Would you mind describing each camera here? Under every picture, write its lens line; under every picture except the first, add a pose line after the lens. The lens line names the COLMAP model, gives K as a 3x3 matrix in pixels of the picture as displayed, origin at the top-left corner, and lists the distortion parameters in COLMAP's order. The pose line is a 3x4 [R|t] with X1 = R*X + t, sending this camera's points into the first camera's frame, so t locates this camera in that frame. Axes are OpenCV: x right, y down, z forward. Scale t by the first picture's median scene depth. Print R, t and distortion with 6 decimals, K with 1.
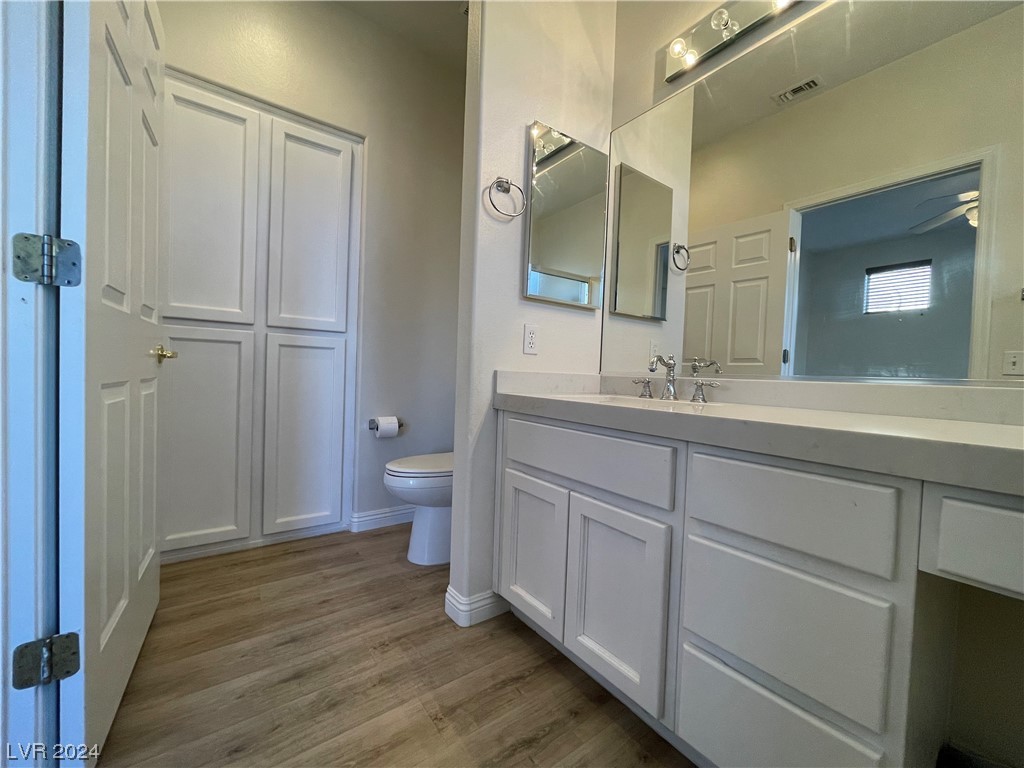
lens RADIAL K [[409.8, 0, 512.0], [0, 409.8, 384.0], [0, 0, 1]] dist [0.000714, 0.000153]
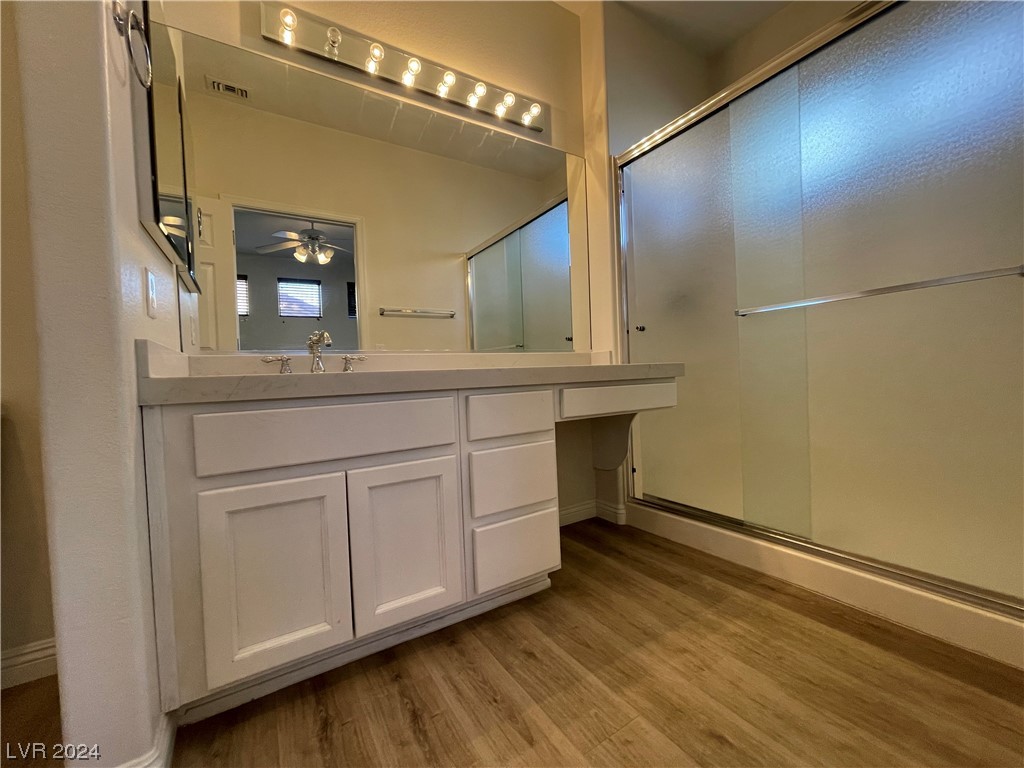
lens RADIAL K [[409.8, 0, 512.0], [0, 409.8, 384.0], [0, 0, 1]] dist [0.000714, 0.000153]
pose [[0.069240, -0.058971, 0.995856, -0.727036], [0.064268, 0.996441, 0.054538, 0.041696], [-0.995528, 0.060225, 0.072784, 0.551265]]
